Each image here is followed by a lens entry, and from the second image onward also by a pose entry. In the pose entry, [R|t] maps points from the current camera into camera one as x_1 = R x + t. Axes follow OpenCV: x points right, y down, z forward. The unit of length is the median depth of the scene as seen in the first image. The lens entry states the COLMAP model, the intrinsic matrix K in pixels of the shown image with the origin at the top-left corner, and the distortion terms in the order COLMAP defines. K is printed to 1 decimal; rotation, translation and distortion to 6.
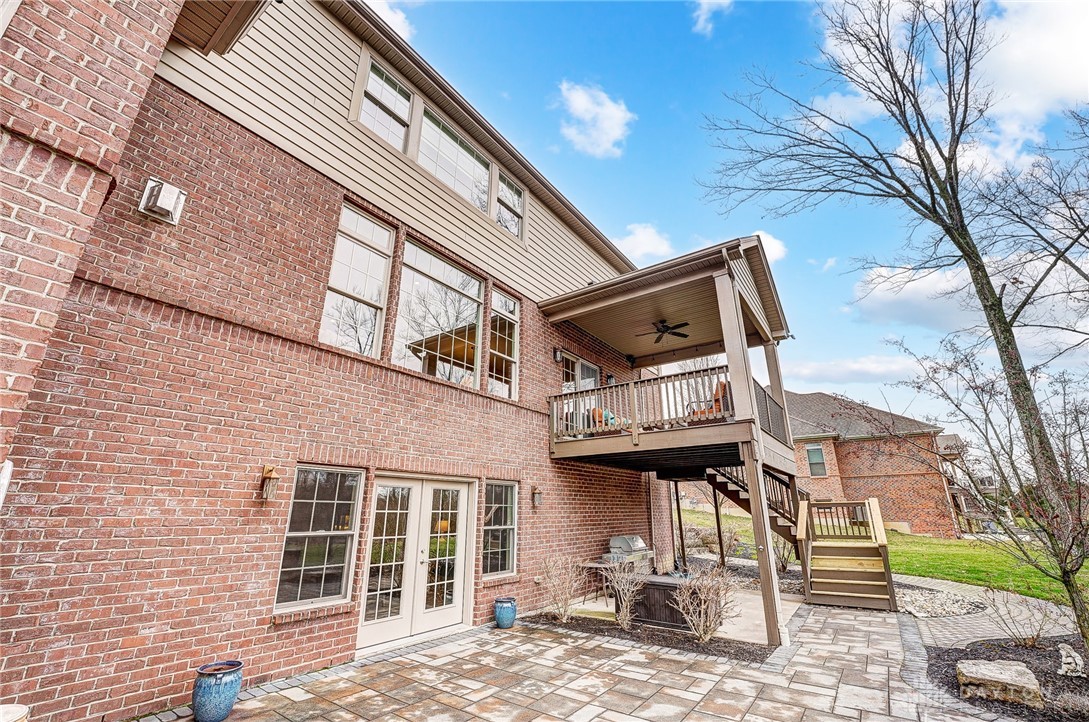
lens RADIAL K [[449.9, 0, 544.0], [0, 449.9, 349.2], [0, 0, 1]] dist [-0.031282, 0.000081]
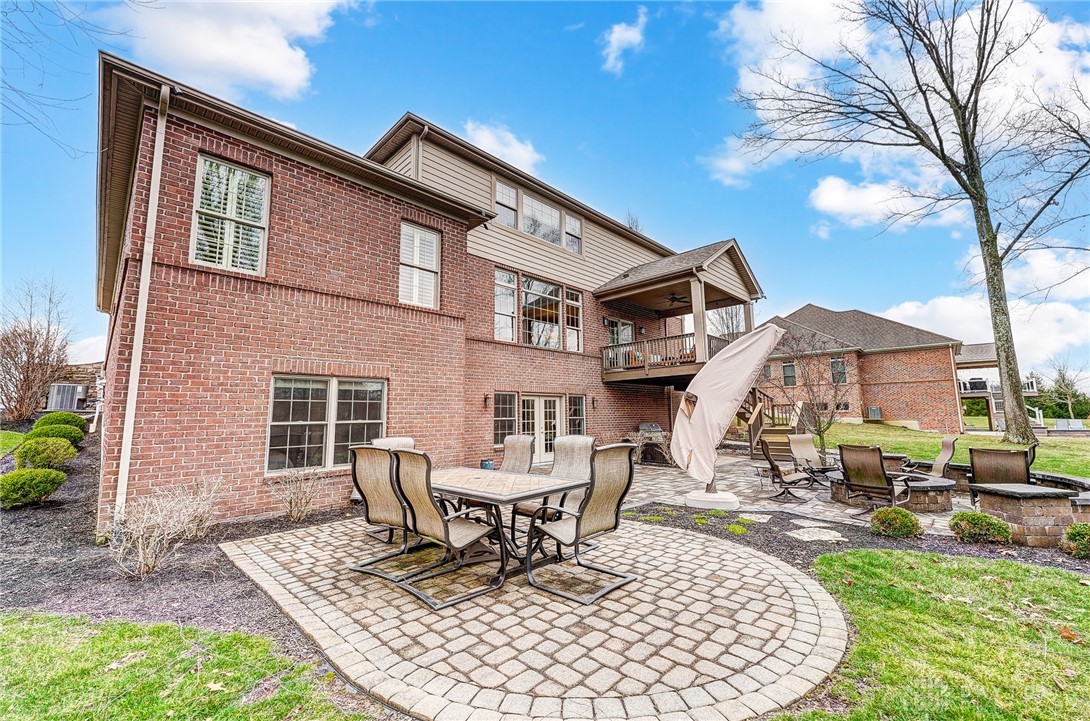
lens RADIAL K [[449.9, 0, 545.0], [0, 449.9, 360.5], [0, 0, 1]] dist [-0.027766, 0.002471]
pose [[0.989083, -0.029072, -0.144462, 0.049048], [0.060273, 0.974403, 0.216577, -0.243232], [0.134468, -0.222920, 0.965518, -0.747312]]
